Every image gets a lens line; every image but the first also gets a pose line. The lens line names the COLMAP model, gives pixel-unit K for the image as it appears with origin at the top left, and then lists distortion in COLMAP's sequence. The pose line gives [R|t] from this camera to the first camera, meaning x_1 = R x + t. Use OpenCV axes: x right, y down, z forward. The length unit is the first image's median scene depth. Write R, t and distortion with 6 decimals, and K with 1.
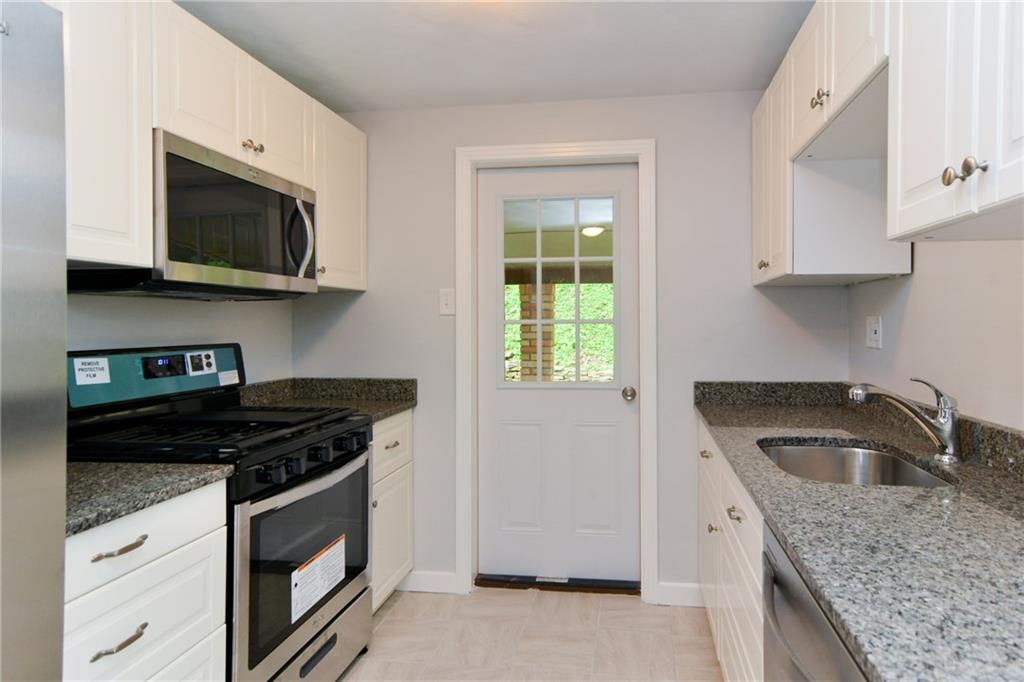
lens RADIAL K [[560.7, 0, 563.2], [0, 560.7, 318.5], [0, 0, 1]] dist [0.004196, 0.001261]
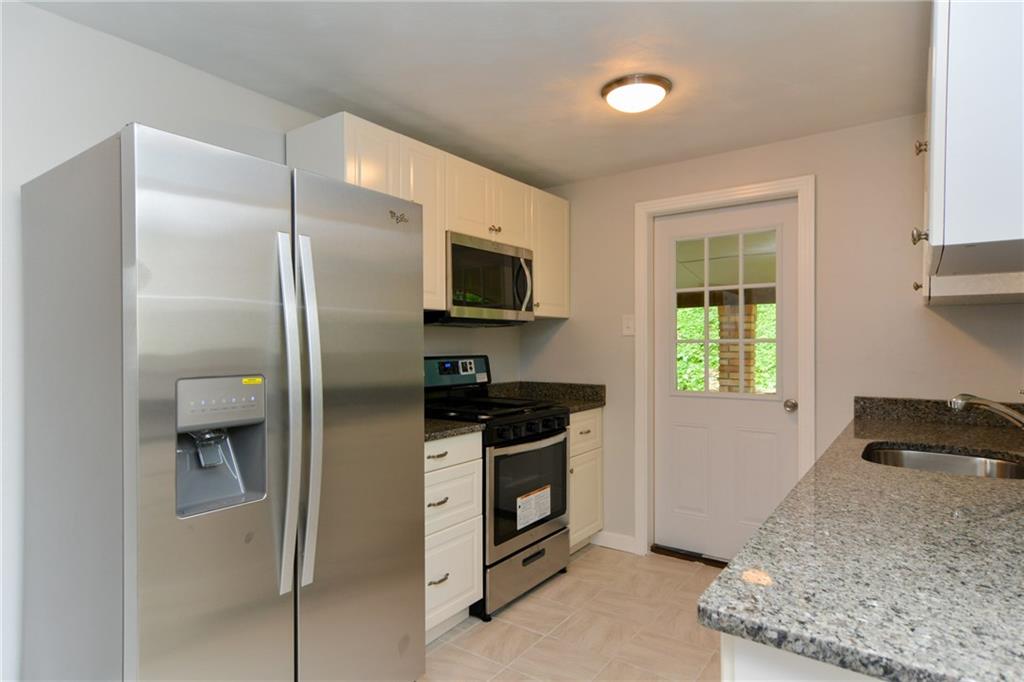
lens RADIAL K [[564.9, 0, 487.3], [0, 564.9, 350.7], [0, 0, 1]] dist [0.003286, 0.001173]
pose [[0.868137, 0.007000, -0.496275, 0.184618], [0.003216, 0.999800, 0.019728, 0.001492], [0.496314, -0.018722, 0.867941, -0.332599]]
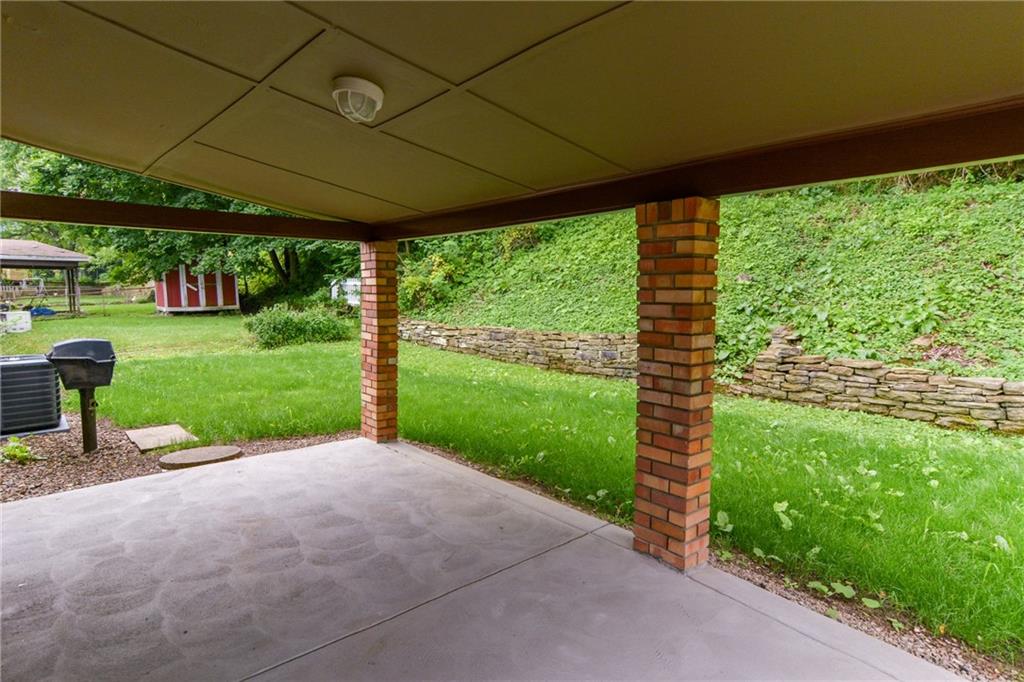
lens RADIAL K [[564.9, 0, 487.3], [0, 564.9, 350.7], [0, 0, 1]] dist [0.003286, 0.001173]
pose [[0.746880, 0.073170, -0.660921, 0.411935], [0.002657, 0.993591, 0.113002, 0.023237], [0.664954, -0.086155, 0.741899, 1.376365]]
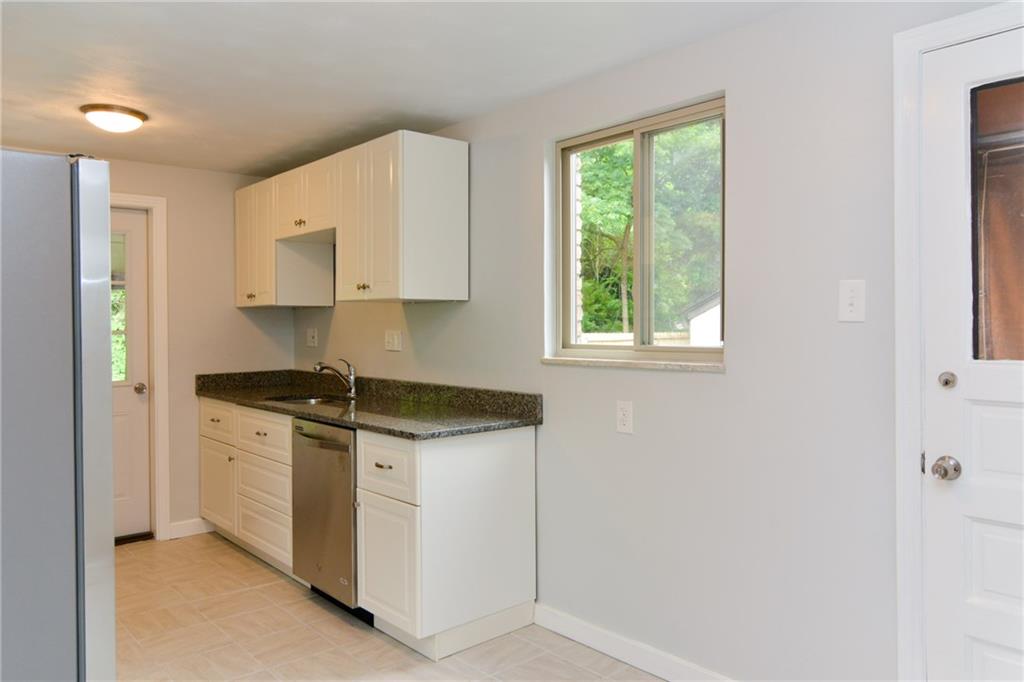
lens RADIAL K [[728.5, 0, 512.0], [0, 728.5, 341.0], [0, 0, 1]] dist [-0.005871, -0.000690]
pose [[0.654408, -0.019500, 0.755890, -0.722123], [-0.001011, 0.999644, 0.026663, -0.024985], [-0.756141, -0.018213, 0.654156, -0.908759]]
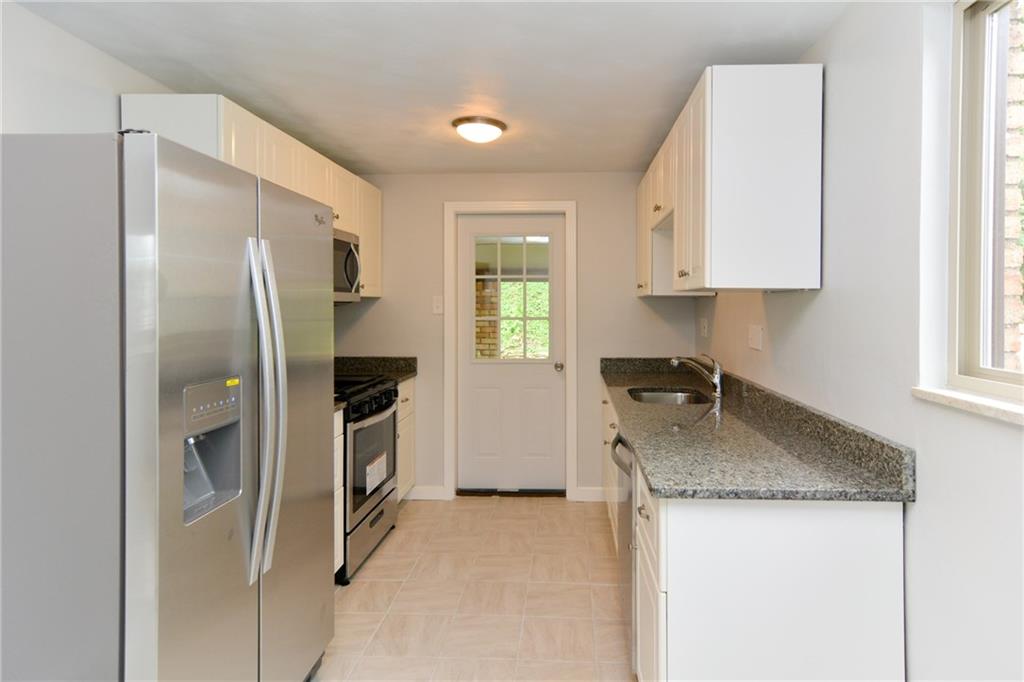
lens RADIAL K [[554.8, 0, 550.9], [0, 554.8, 308.4], [0, 0, 1]] dist [0.004512, 0.000911]
pose [[0.995274, 0.003333, 0.097054, -0.062712], [-0.004563, 0.999912, 0.012452, -0.050127], [-0.097004, -0.012836, 0.995201, -0.599905]]
